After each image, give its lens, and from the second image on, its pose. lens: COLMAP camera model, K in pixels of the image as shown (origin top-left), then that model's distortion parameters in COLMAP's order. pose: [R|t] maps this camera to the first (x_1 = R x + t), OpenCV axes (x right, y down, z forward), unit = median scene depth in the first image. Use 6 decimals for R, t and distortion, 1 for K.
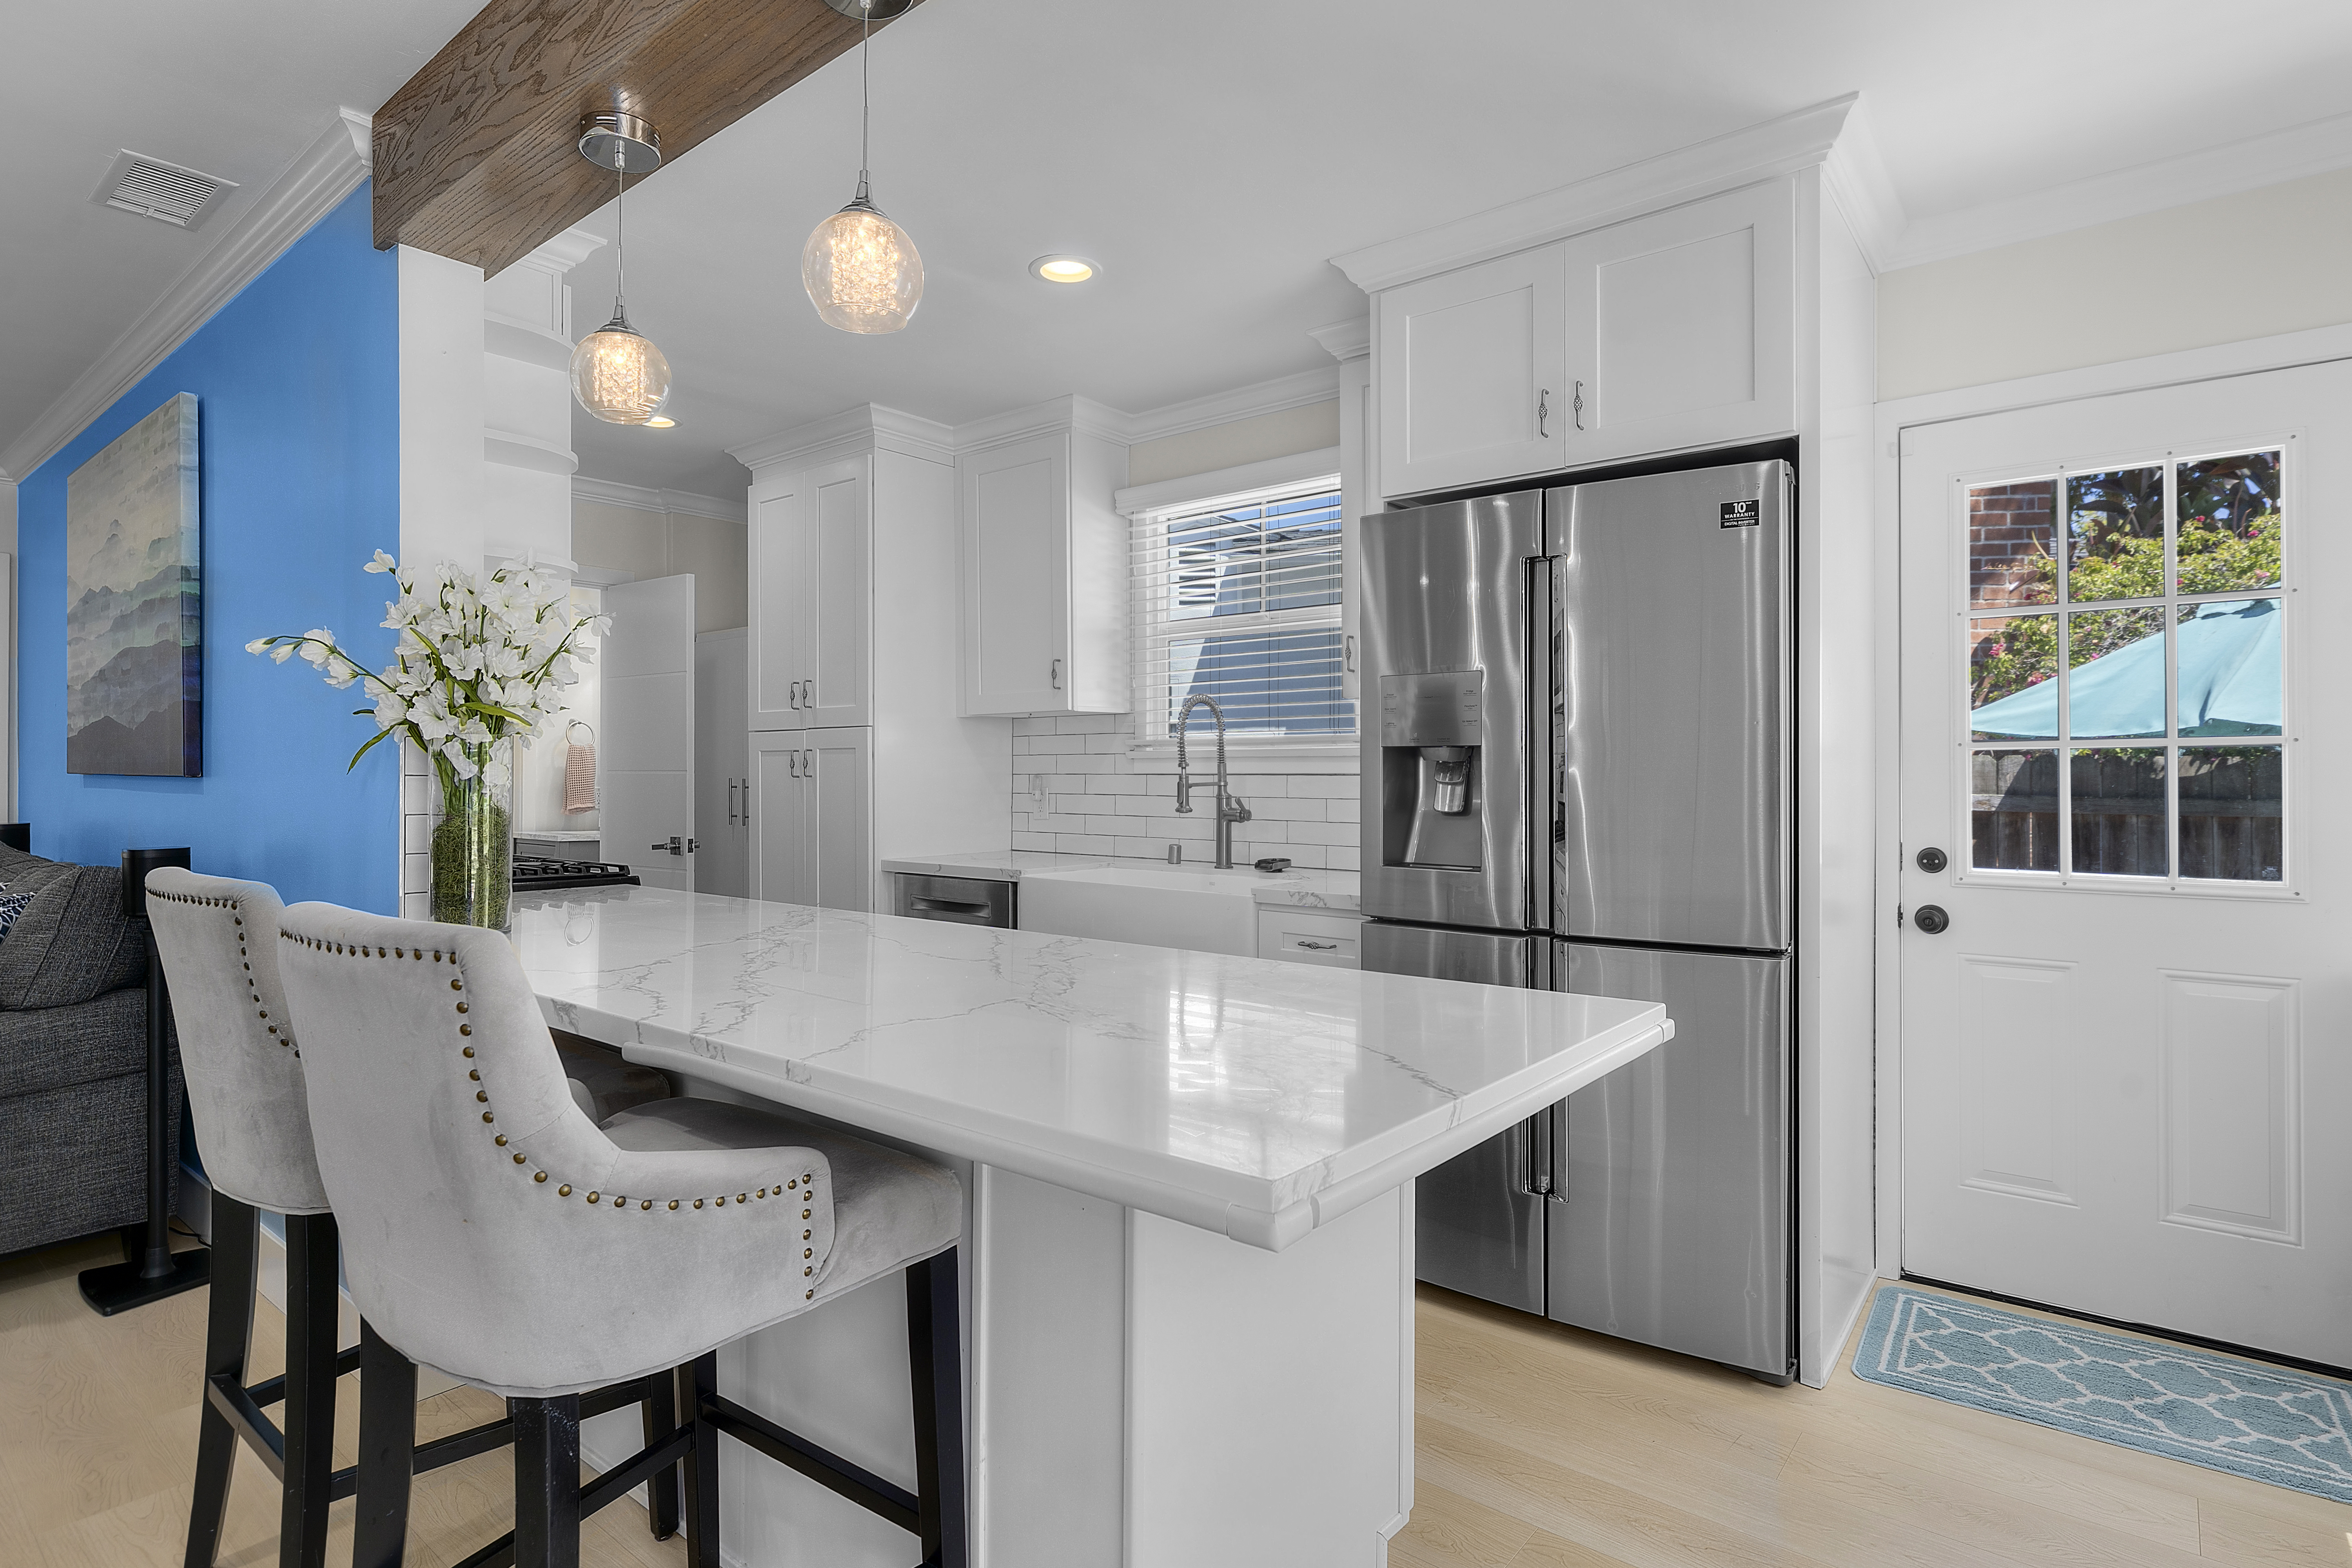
lens RADIAL K [[1200.5, 0, 1174.6], [0, 1200.5, 768.8], [0, 0, 1]] dist [-0.004150, 0.001109]
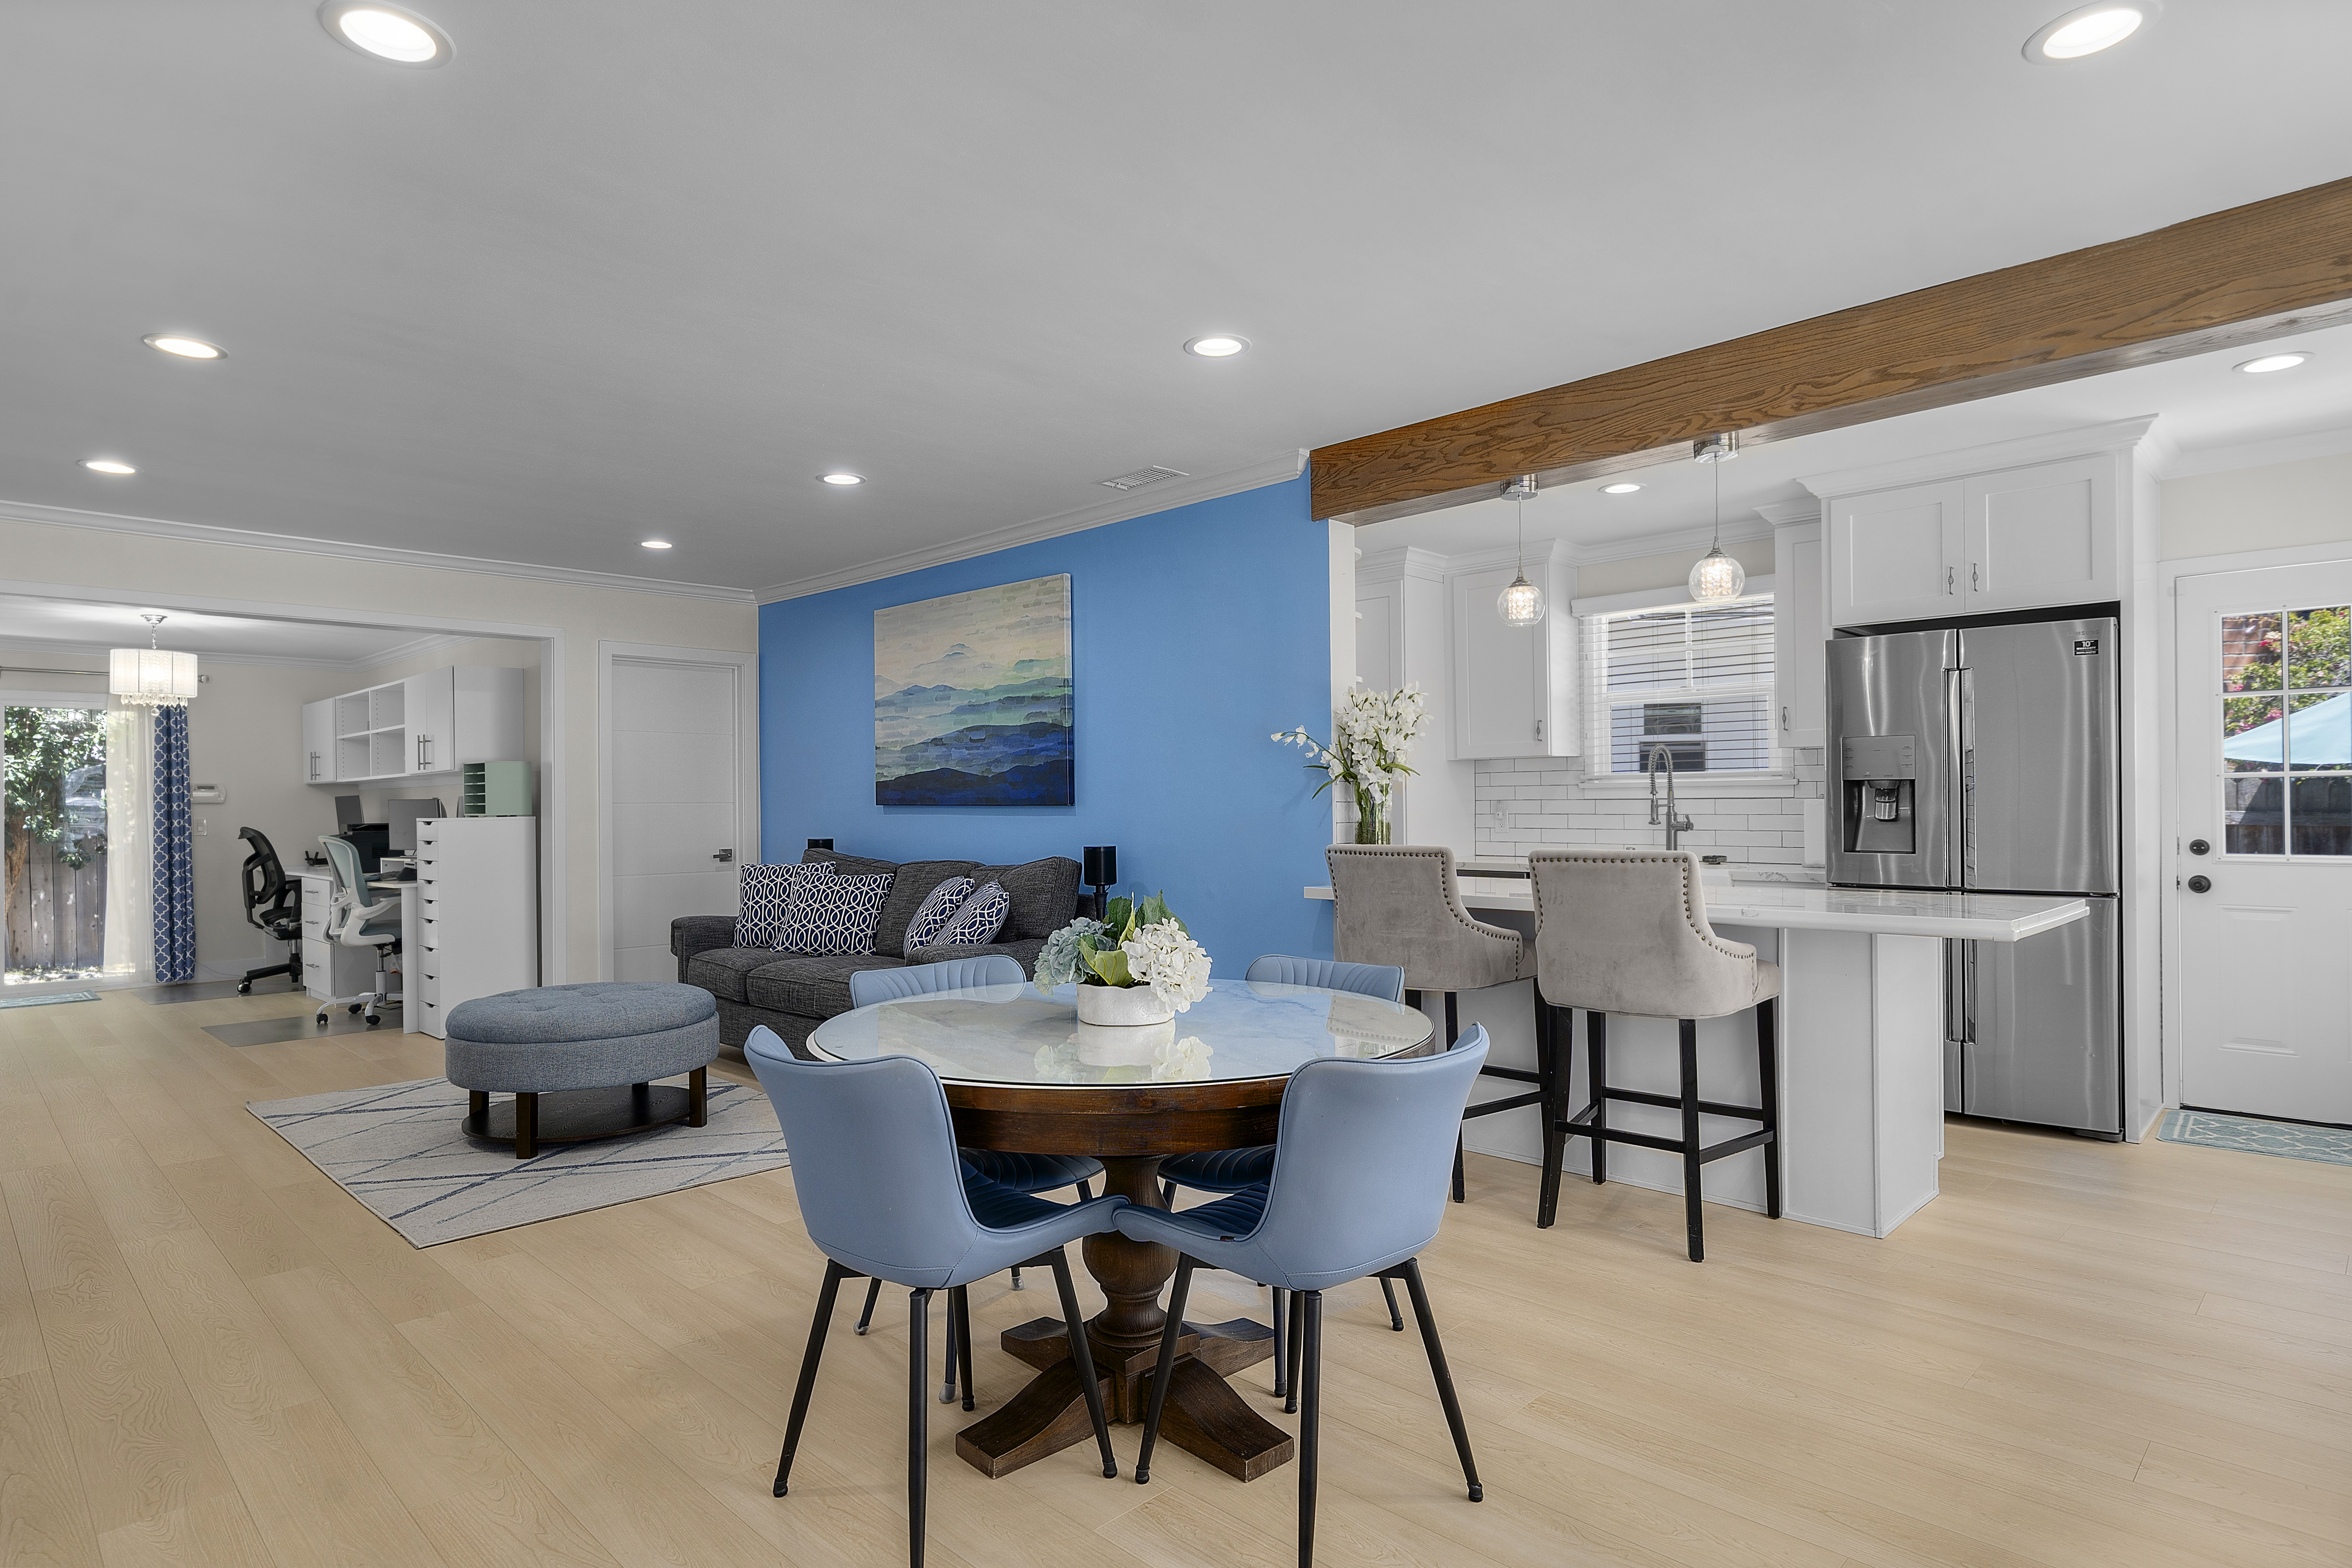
lens RADIAL K [[1255.5, 0, 1179.6], [0, 1255.5, 802.0], [0, 0, 1]] dist [0.003832, -0.004797]
pose [[0.995419, -0.008748, -0.095203, -0.558064], [0.009081, 0.999954, 0.003063, -0.002531], [0.095172, -0.003913, 0.995453, -0.791687]]
